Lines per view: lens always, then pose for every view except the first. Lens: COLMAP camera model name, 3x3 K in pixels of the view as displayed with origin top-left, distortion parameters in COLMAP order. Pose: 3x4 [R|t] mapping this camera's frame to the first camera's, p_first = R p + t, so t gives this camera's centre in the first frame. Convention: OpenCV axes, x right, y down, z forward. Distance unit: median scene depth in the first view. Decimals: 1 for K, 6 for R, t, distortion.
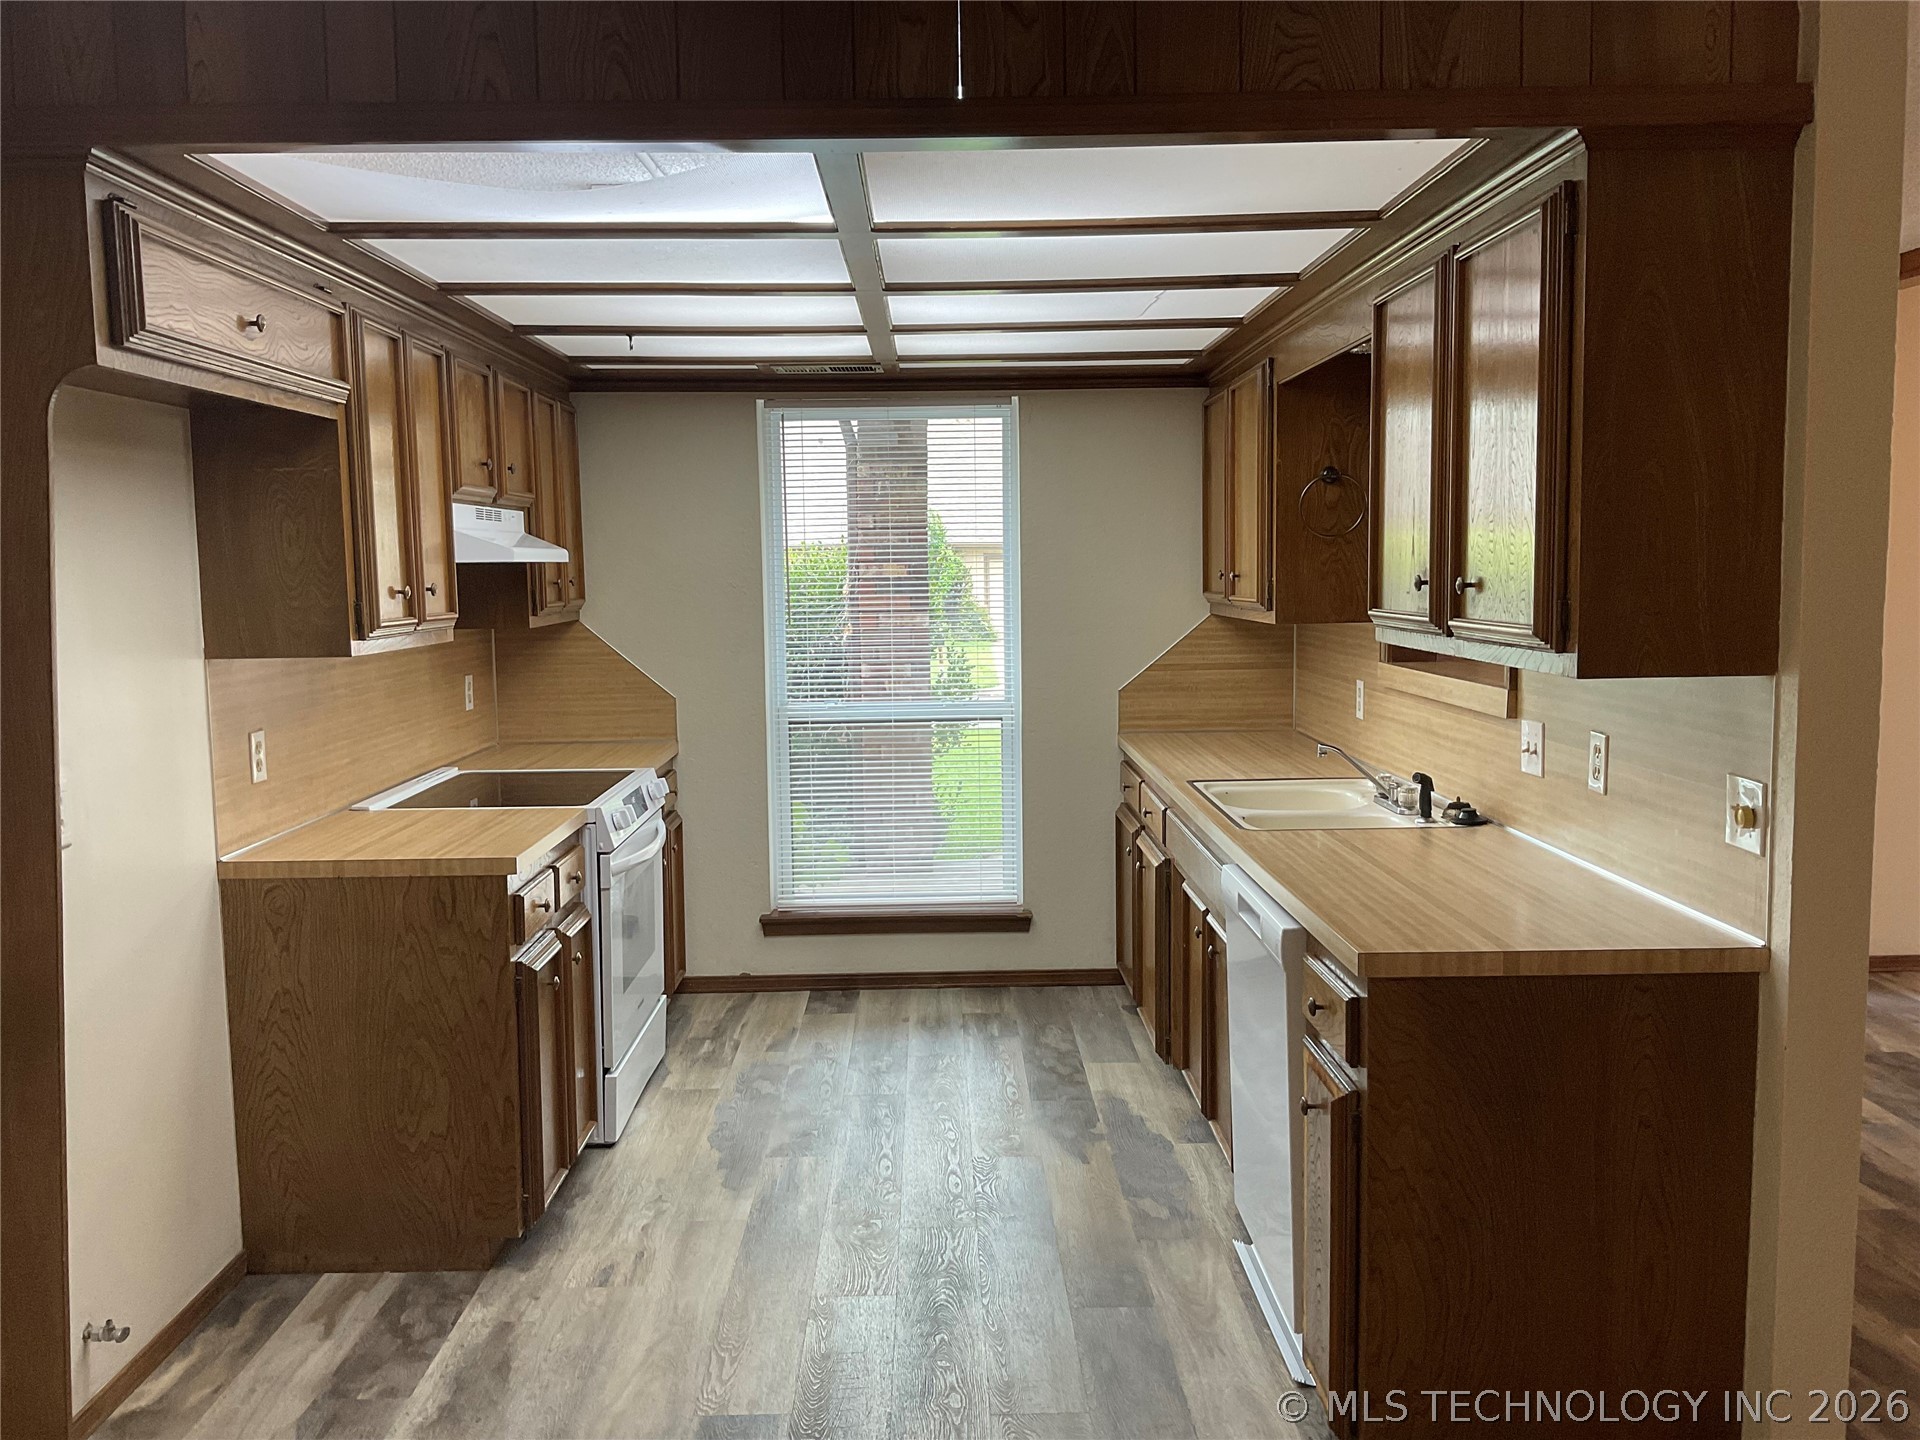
lens RADIAL K [[1585.5, 0, 941.9], [0, 1585.5, 726.3], [0, 0, 1]] dist [0.068365, -0.127512]
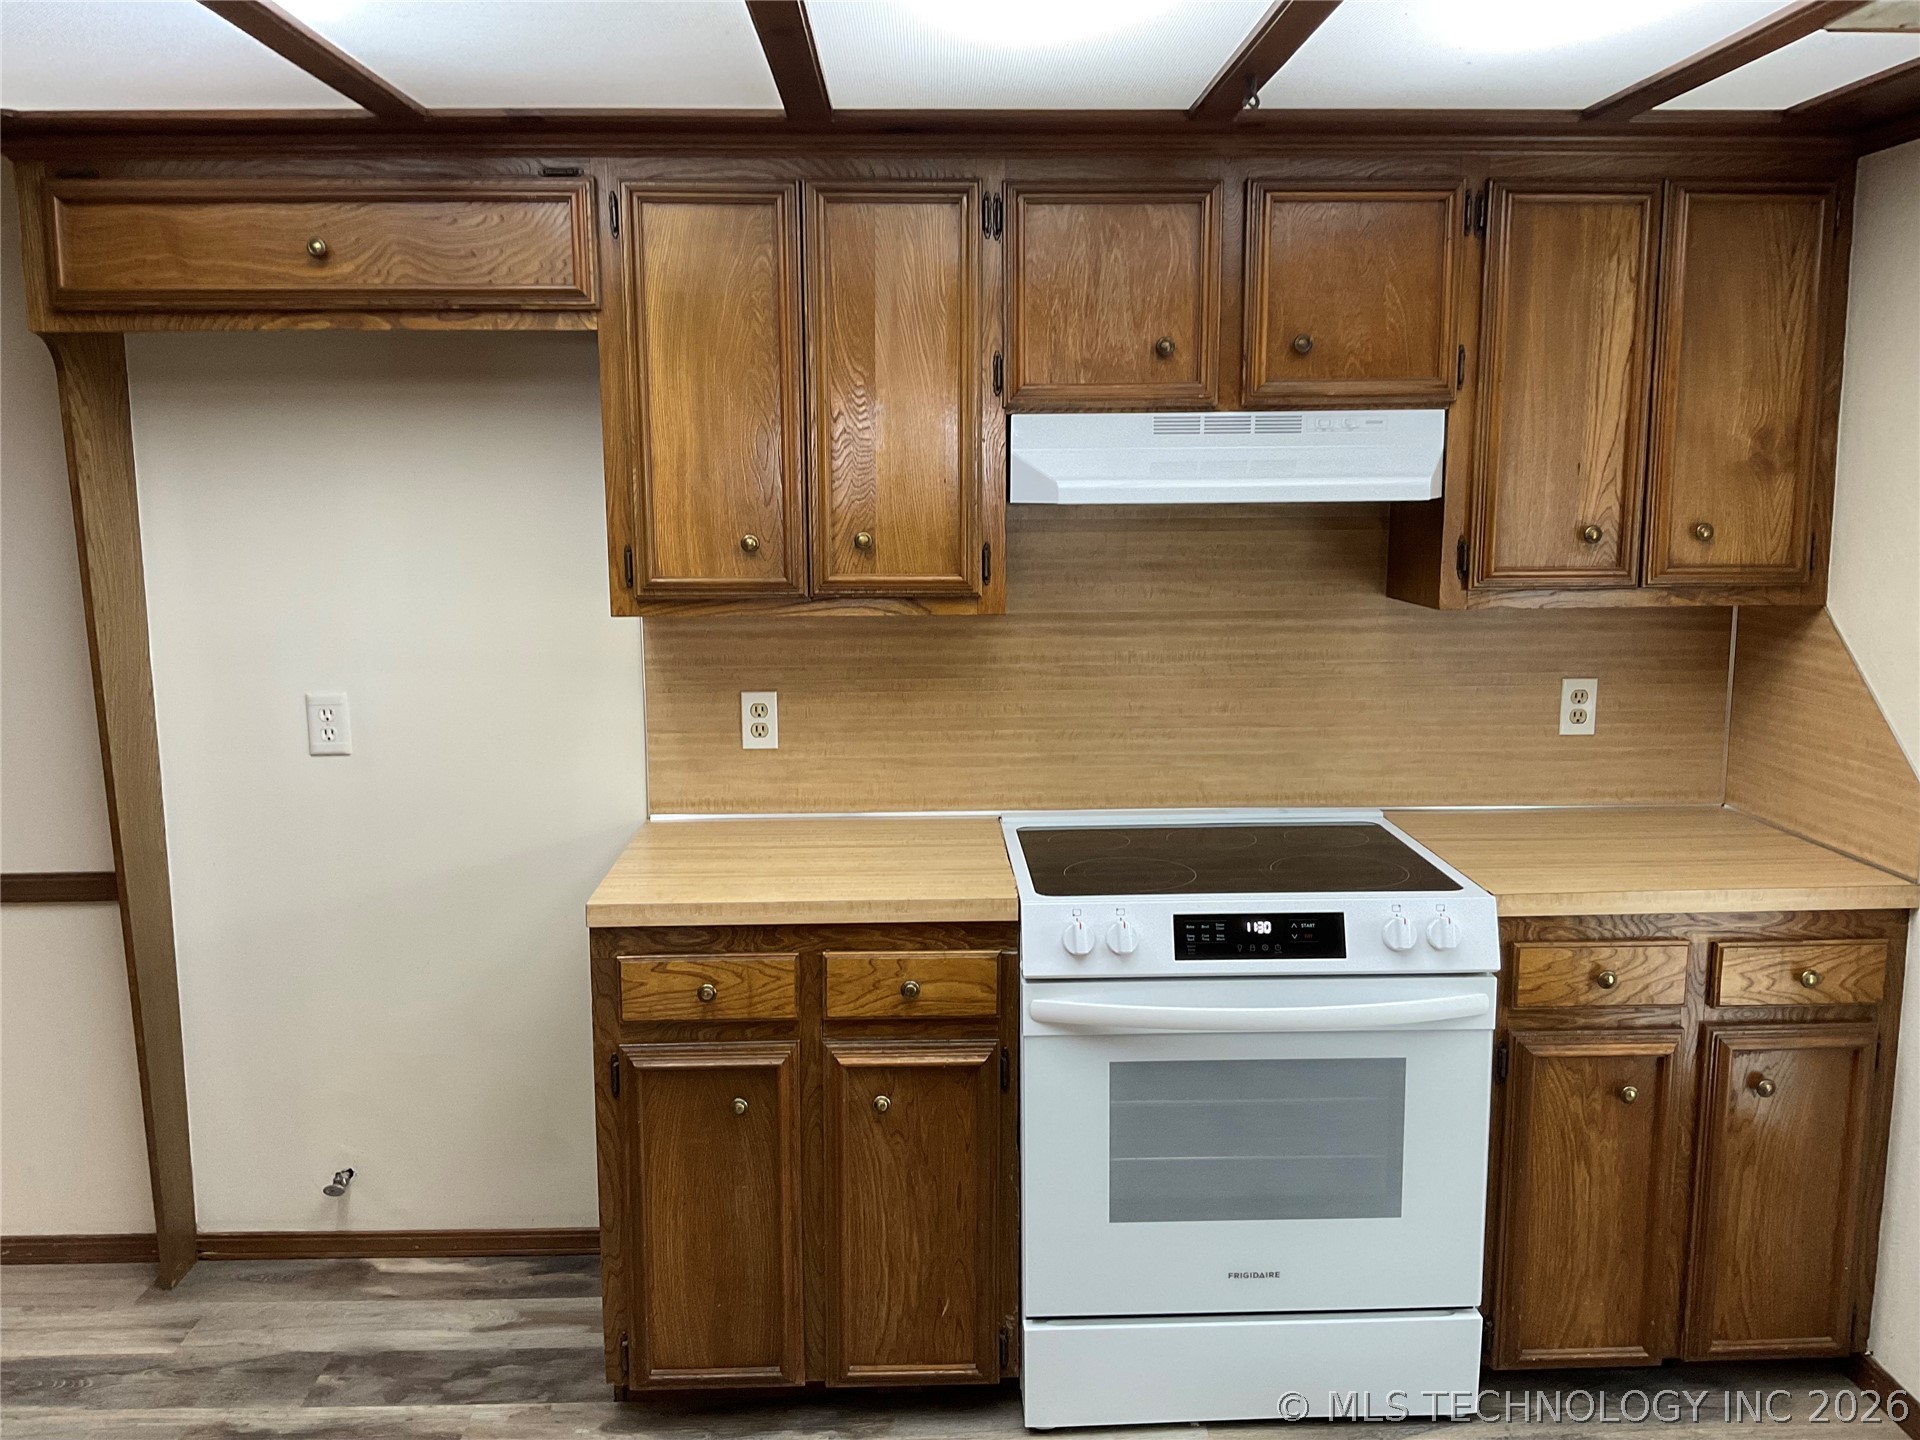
lens RADIAL K [[1585.5, 0, 953.4], [0, 1585.5, 727.5], [0, 0, 1]] dist [0.068365, -0.127512]
pose [[0.032466, 0.174059, -0.984200, 0.351017], [-0.098112, 0.980518, 0.170171, -0.110240], [0.994646, 0.091037, 0.048911, 0.859138]]
